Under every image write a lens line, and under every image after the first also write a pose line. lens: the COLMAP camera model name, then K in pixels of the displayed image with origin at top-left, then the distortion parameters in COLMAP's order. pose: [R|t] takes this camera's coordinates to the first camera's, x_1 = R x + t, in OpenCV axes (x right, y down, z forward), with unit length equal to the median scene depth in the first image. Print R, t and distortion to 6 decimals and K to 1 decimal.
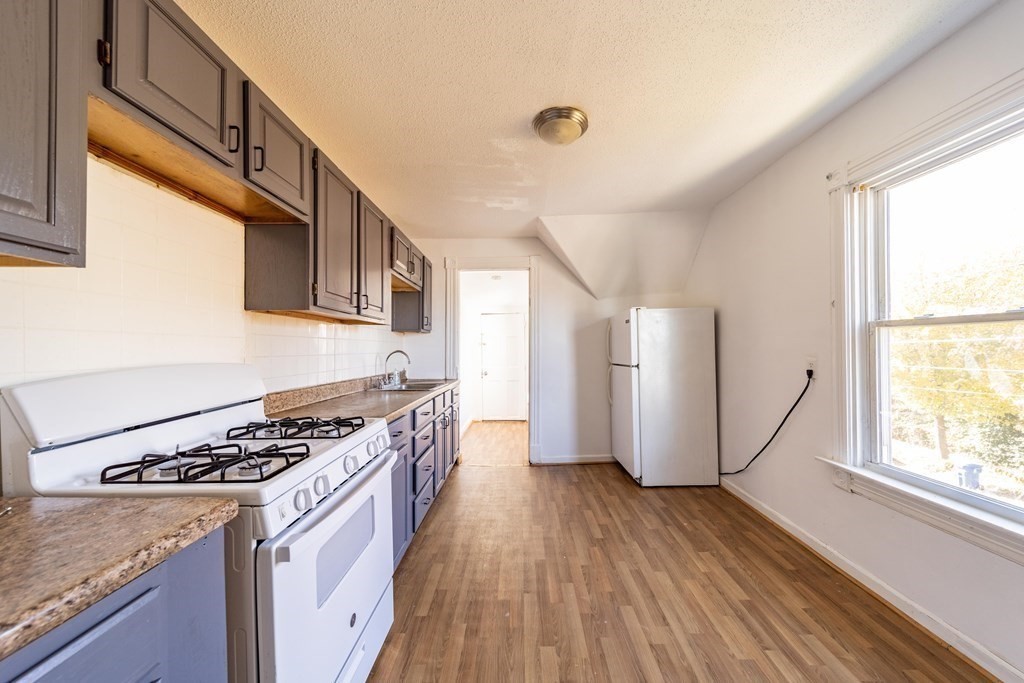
lens RADIAL K [[358.7, 0, 504.7], [0, 358.7, 346.2], [0, 0, 1]] dist [0.005613, -0.000172]
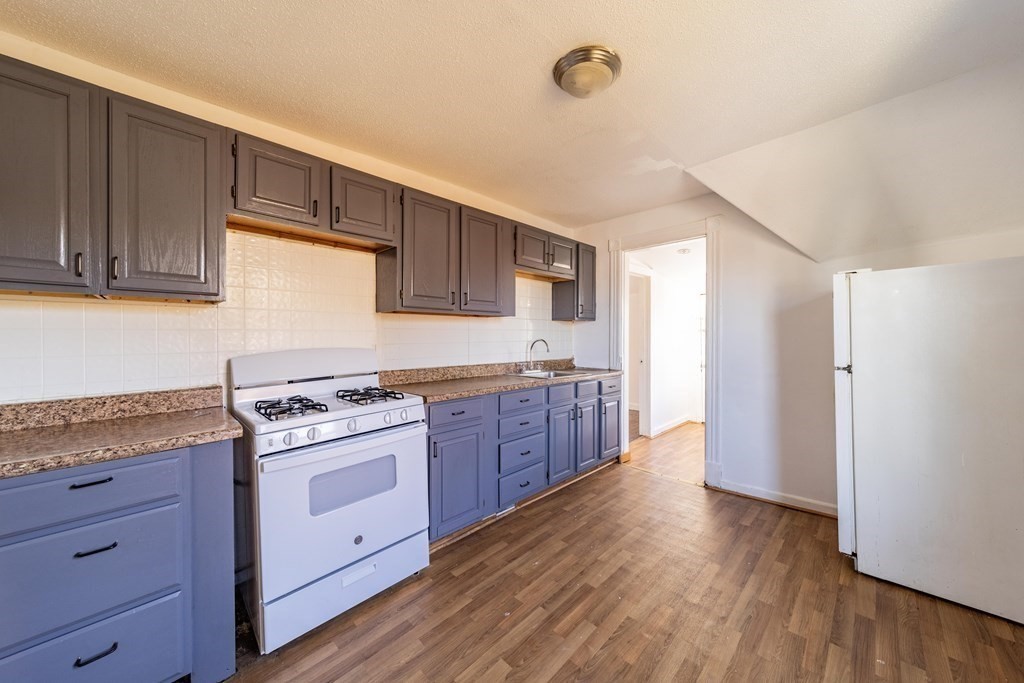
lens RADIAL K [[358.7, 0, 502.6], [0, 358.7, 336.7], [0, 0, 1]] dist [0.005613, -0.000172]
pose [[0.721618, 0.004271, -0.692278, 0.462223], [0.005190, 0.999920, 0.011578, -0.010454], [0.692272, -0.011948, 0.721538, 0.206224]]
